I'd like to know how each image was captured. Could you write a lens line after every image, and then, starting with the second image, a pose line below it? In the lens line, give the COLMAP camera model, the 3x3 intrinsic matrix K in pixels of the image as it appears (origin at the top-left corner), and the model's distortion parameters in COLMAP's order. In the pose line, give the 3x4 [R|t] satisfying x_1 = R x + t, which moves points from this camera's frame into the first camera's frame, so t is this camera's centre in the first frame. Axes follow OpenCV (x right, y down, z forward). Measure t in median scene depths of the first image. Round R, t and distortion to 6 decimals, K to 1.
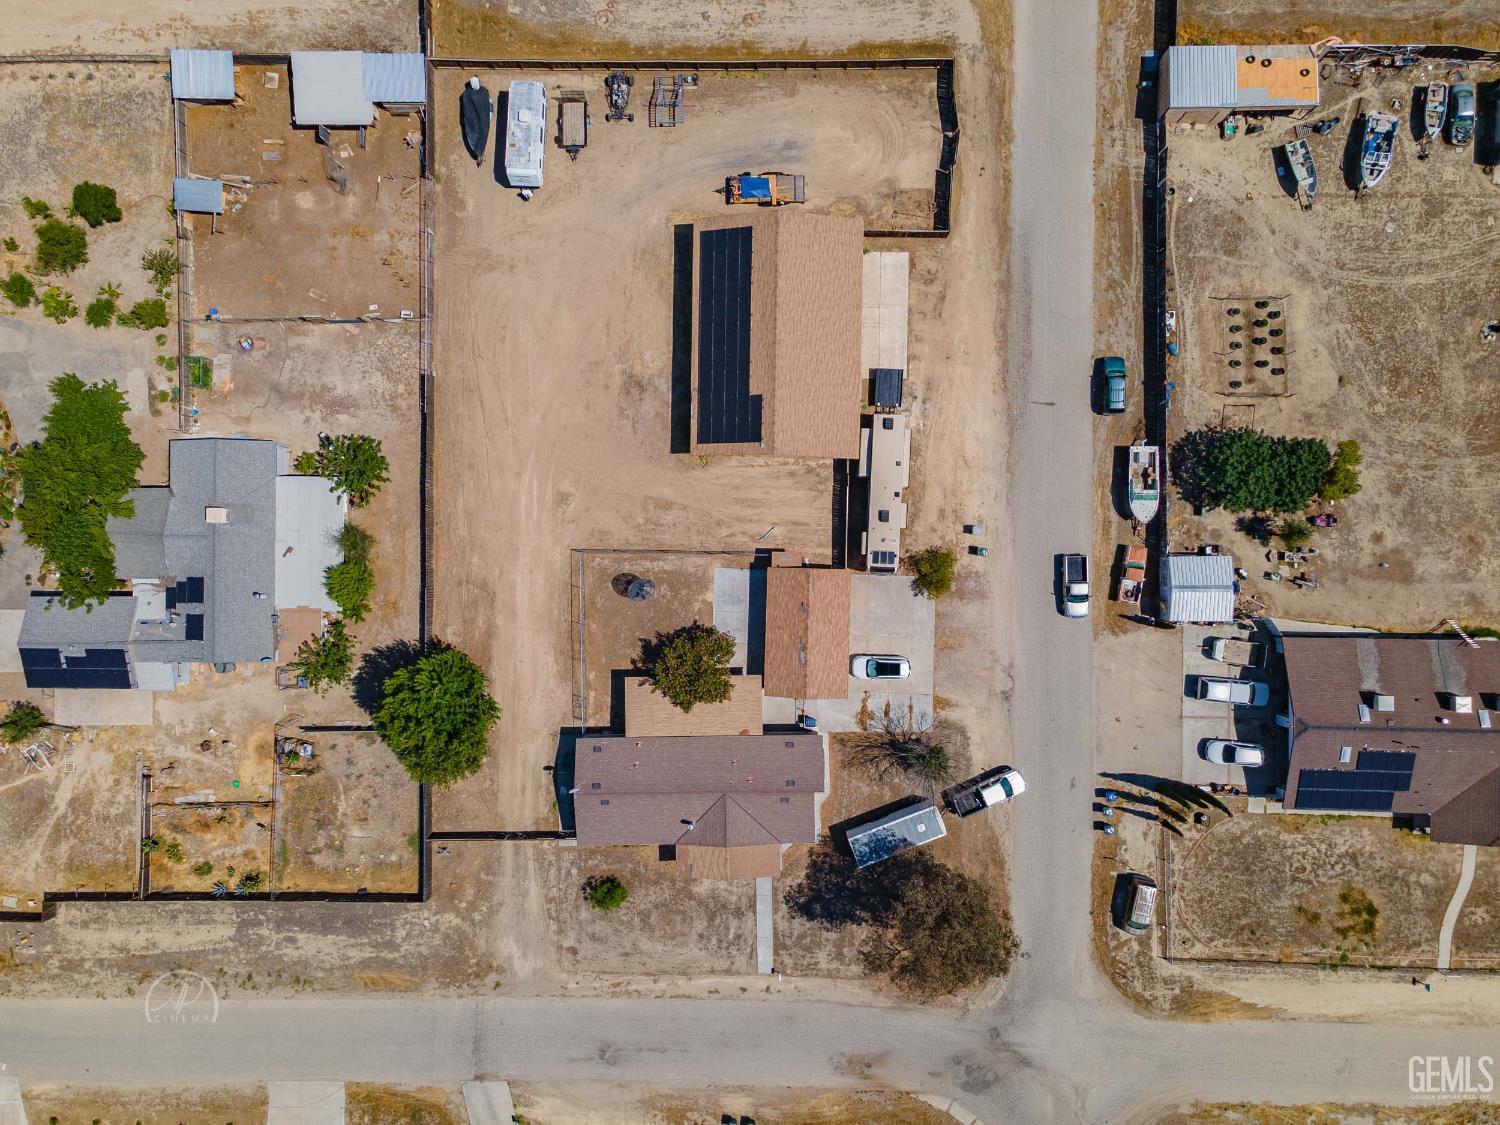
lens RADIAL K [[1085.3, 0, 746.4], [0, 1085.3, 563.3], [0, 0, 1]] dist [0.006196, 0.070300]
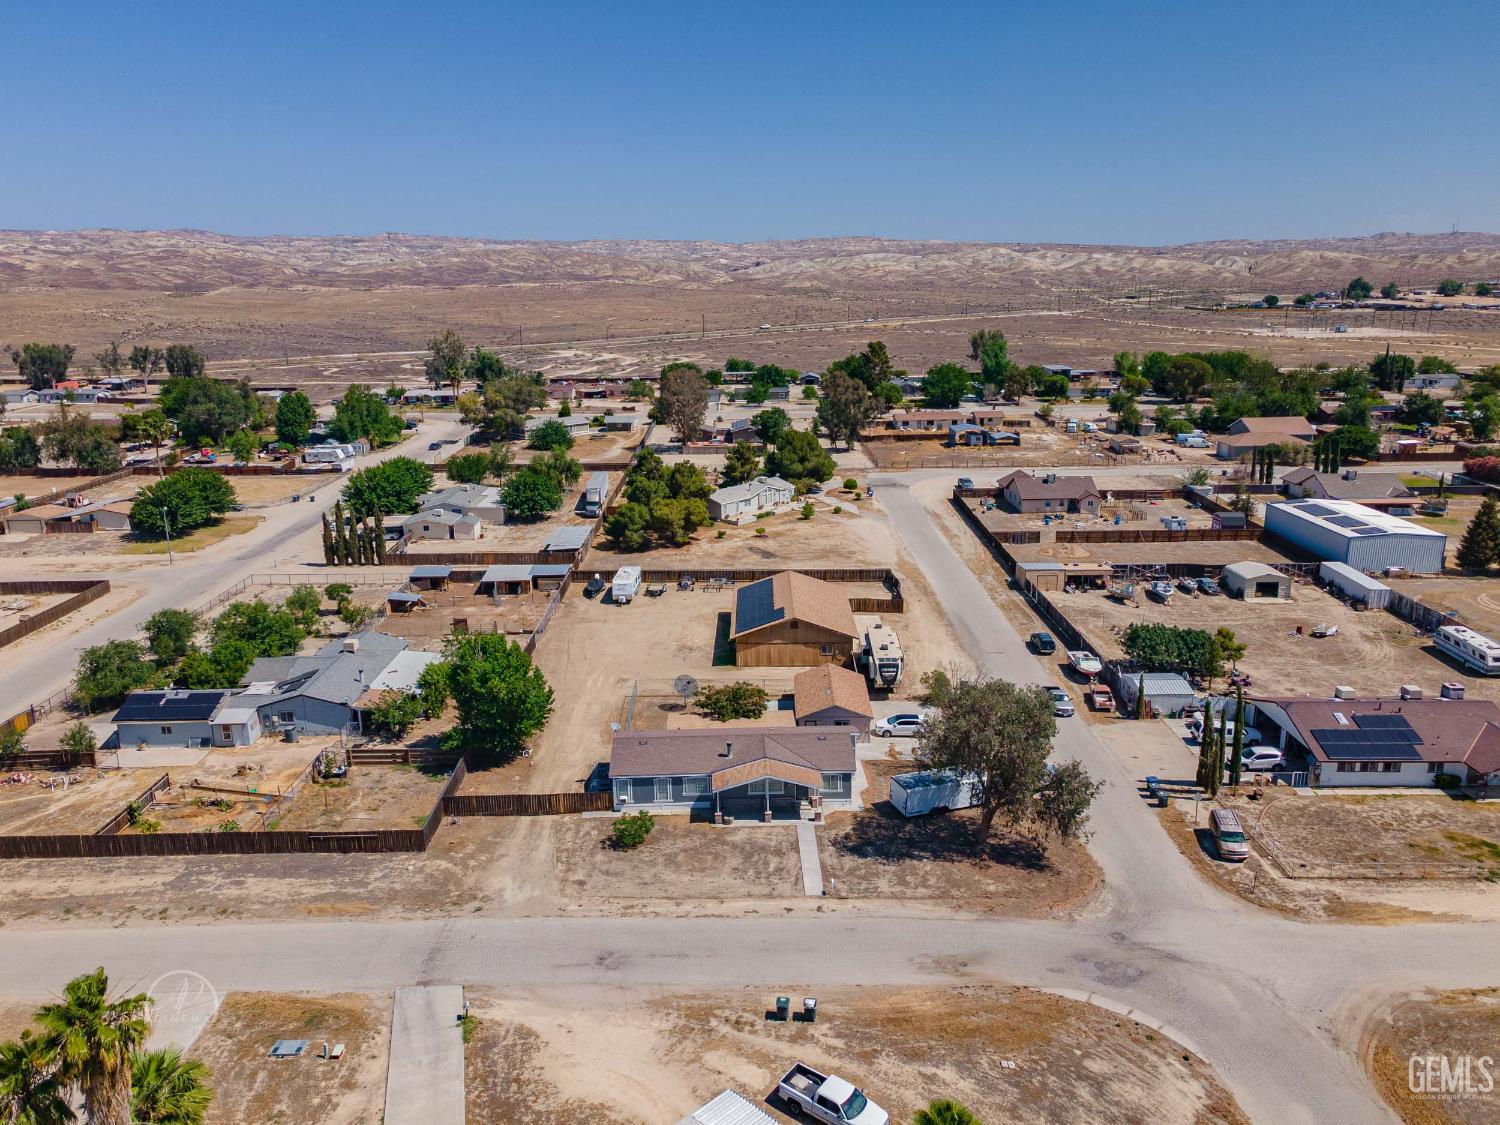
lens RADIAL K [[1085.3, 0, 746.4], [0, 1085.3, 563.3], [0, 0, 1]] dist [0.006196, 0.070300]
pose [[0.999715, 0.019870, 0.013261, -0.049347], [0.007494, 0.266252, -0.963874, 1.093830], [-0.022683, 0.963699, 0.266027, 0.546608]]
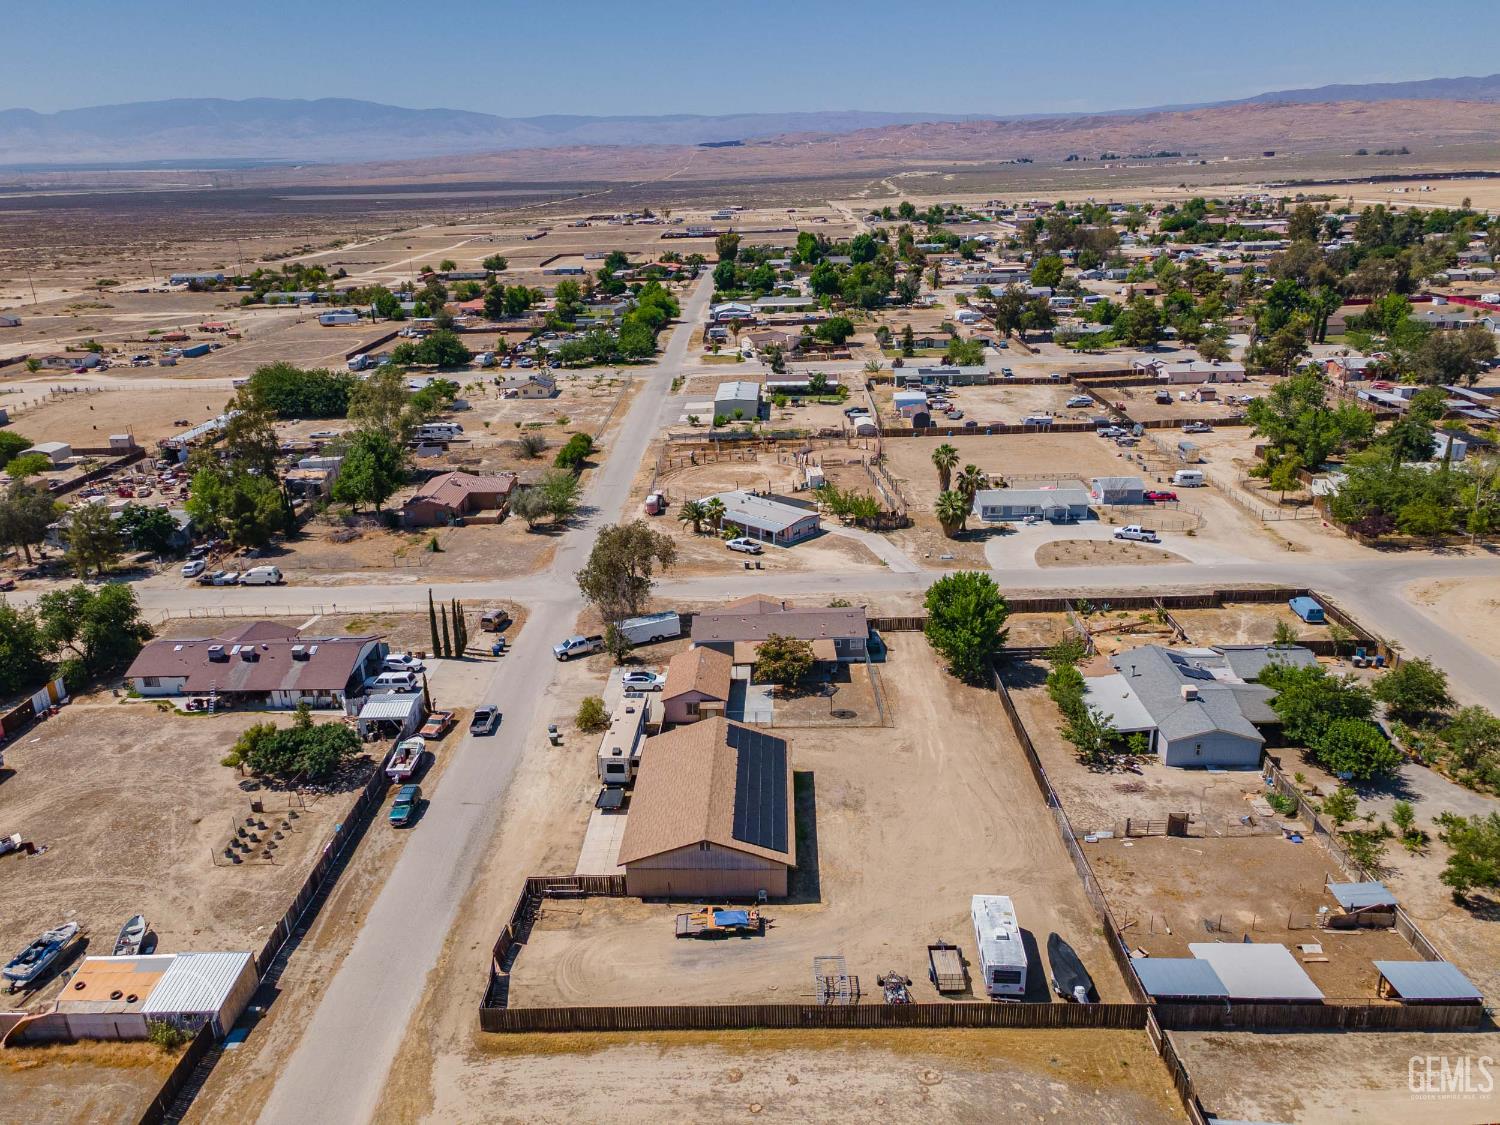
lens RADIAL K [[1085.3, 0, 746.4], [0, 1085.3, 563.3], [0, 0, 1]] dist [0.006196, 0.070300]
pose [[-0.998028, 0.054778, 0.030636, -0.045965], [0.010444, -0.336369, 0.941672, -1.081329], [0.061888, 0.940136, 0.335134, 0.425416]]
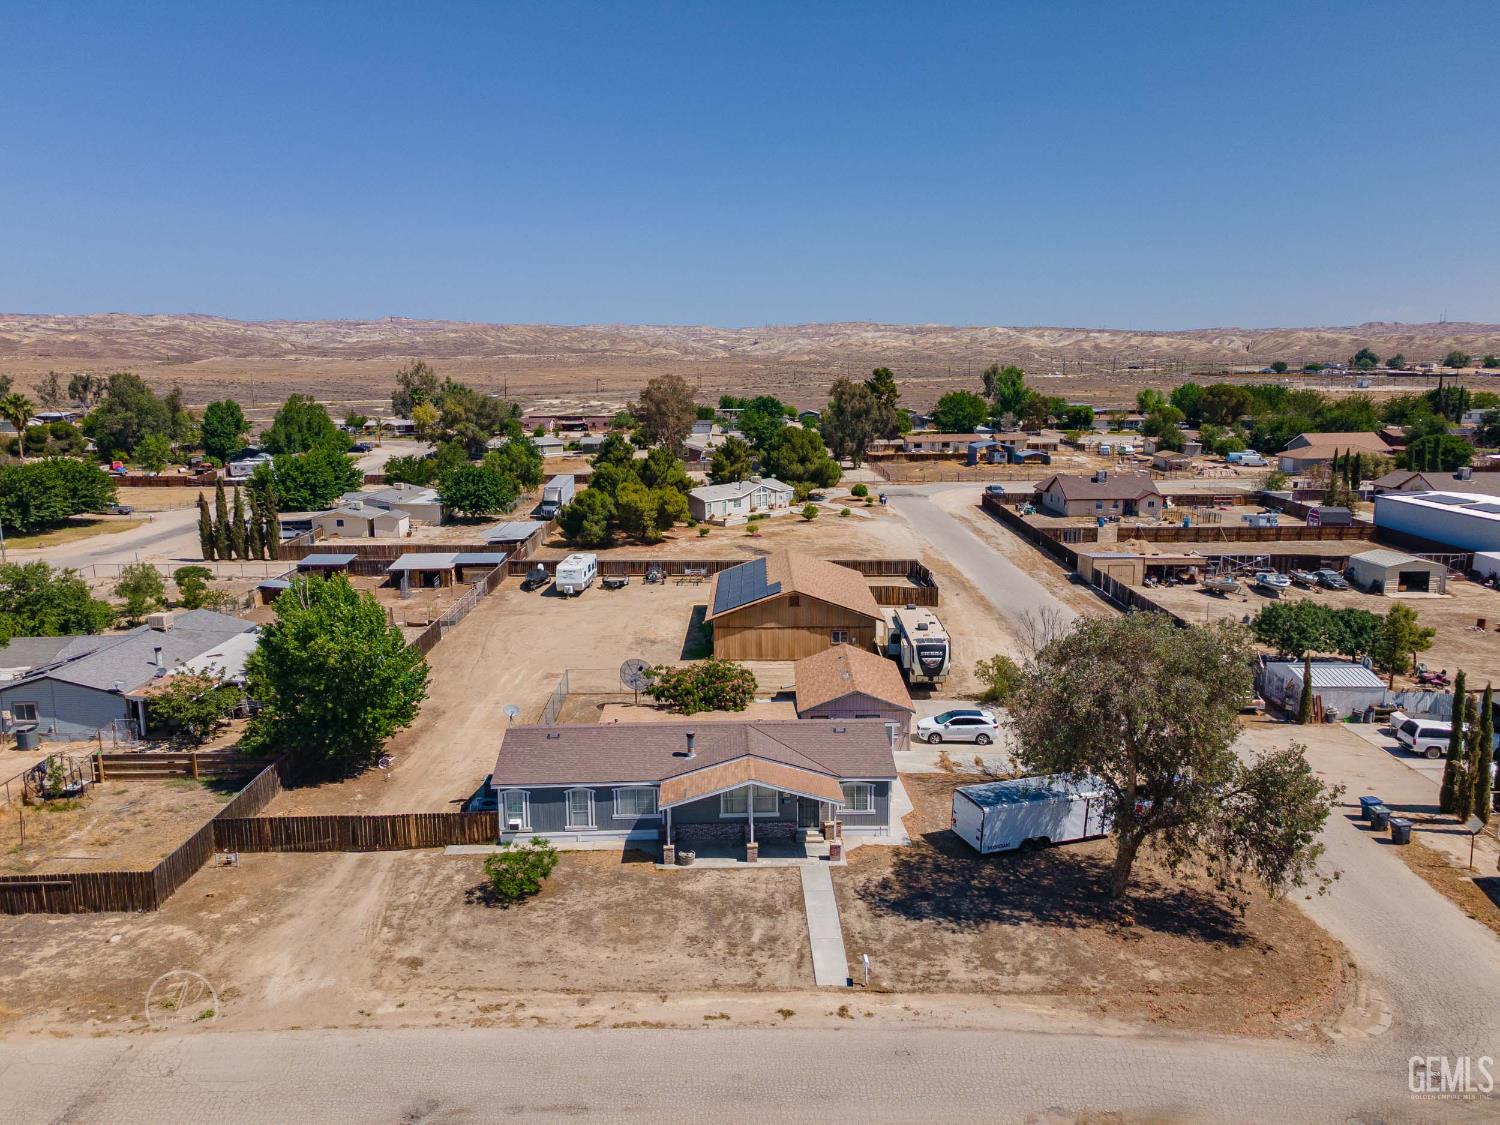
lens RADIAL K [[1085.3, 0, 746.4], [0, 1085.3, 563.3], [0, 0, 1]] dist [0.006196, 0.070300]
pose [[0.999607, 0.024612, 0.013433, -0.028757], [0.008496, 0.190678, -0.981616, 0.782422], [-0.026721, 0.981344, 0.190394, 0.746254]]
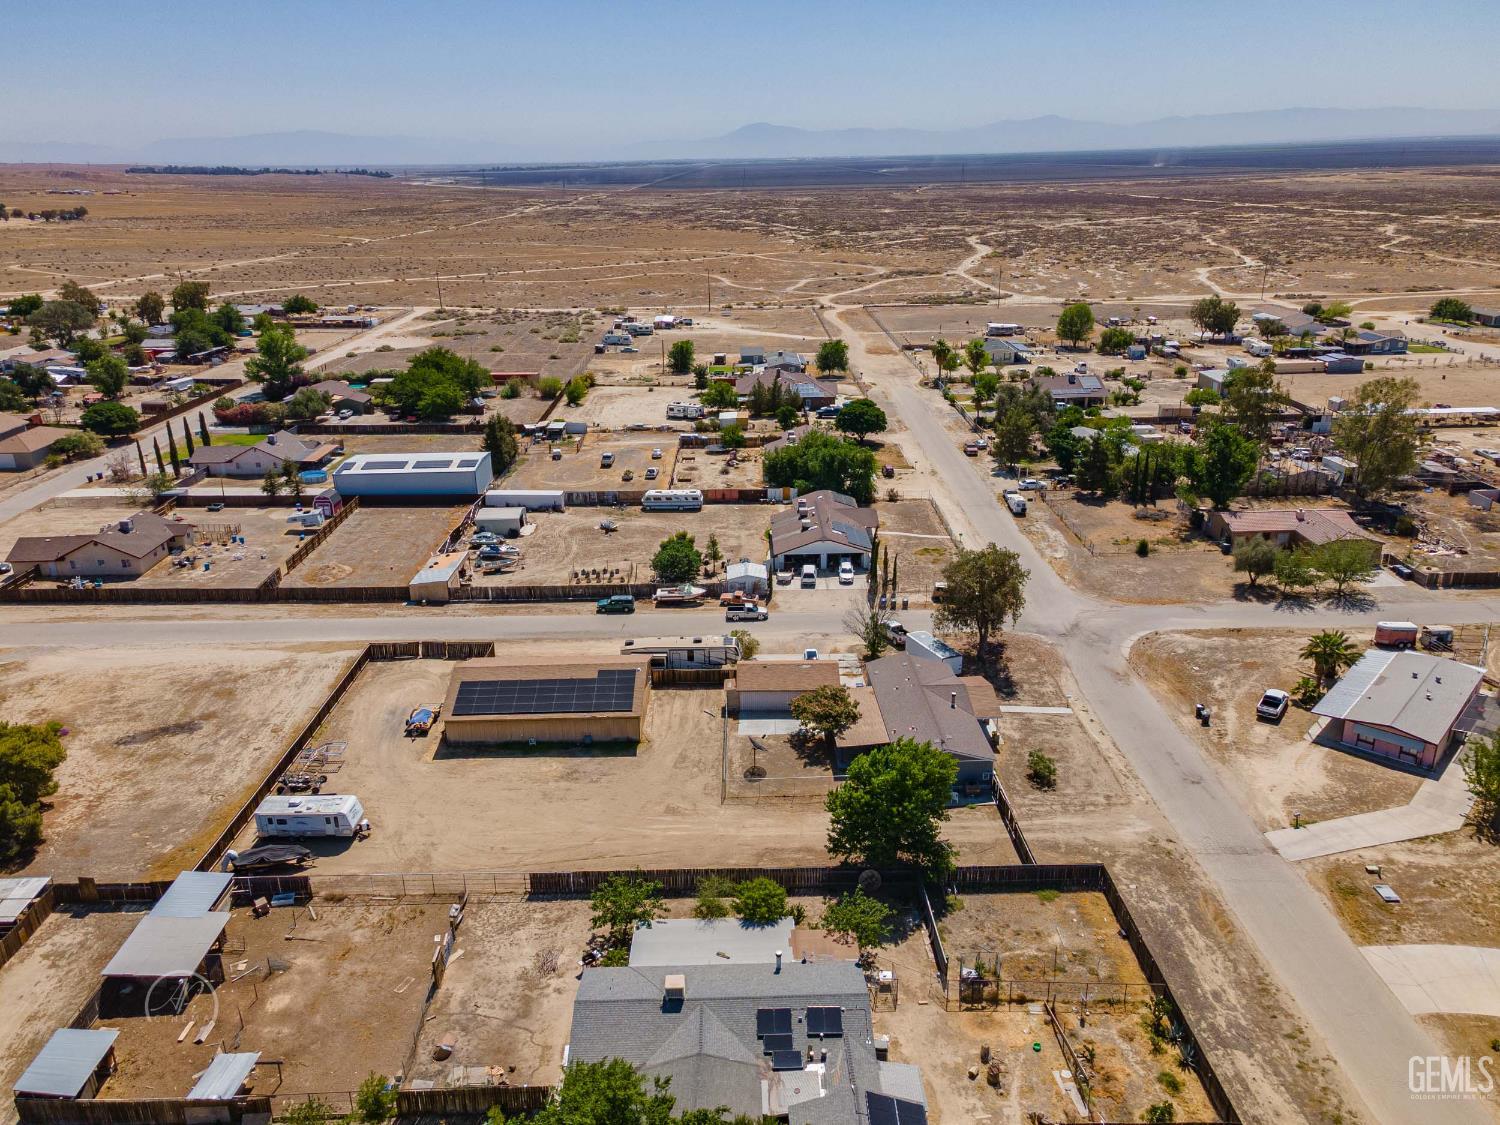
lens RADIAL K [[1085.3, 0, 746.4], [0, 1085.3, 563.3], [0, 0, 1]] dist [0.006196, 0.070300]
pose [[-0.016923, -0.315474, 0.948783, -1.075472], [0.999819, -0.013590, 0.013315, -0.000033], [0.008693, 0.948837, 0.315647, 0.458814]]
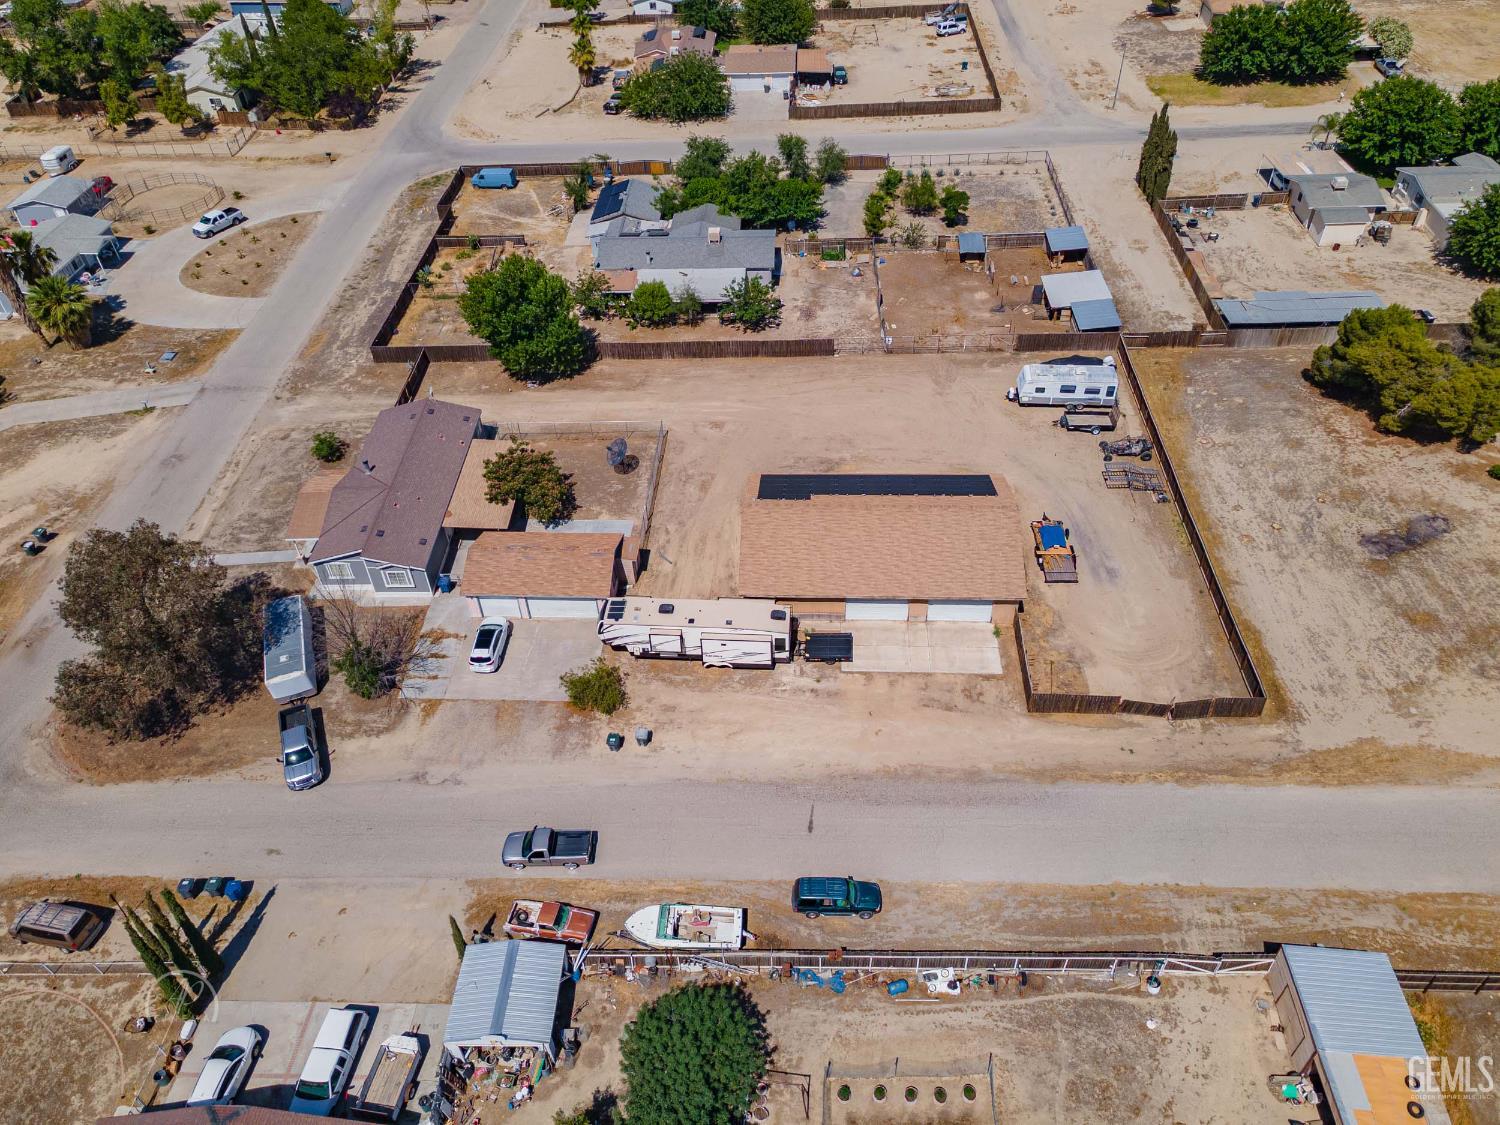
lens RADIAL K [[1085.3, 0, 746.4], [0, 1085.3, 563.3], [0, 0, 1]] dist [0.006196, 0.070300]
pose [[-0.035306, 0.695593, -0.717568, 0.662749], [-0.998140, 0.011166, 0.059935, -0.148184], [0.049703, 0.718350, 0.693904, 0.385473]]
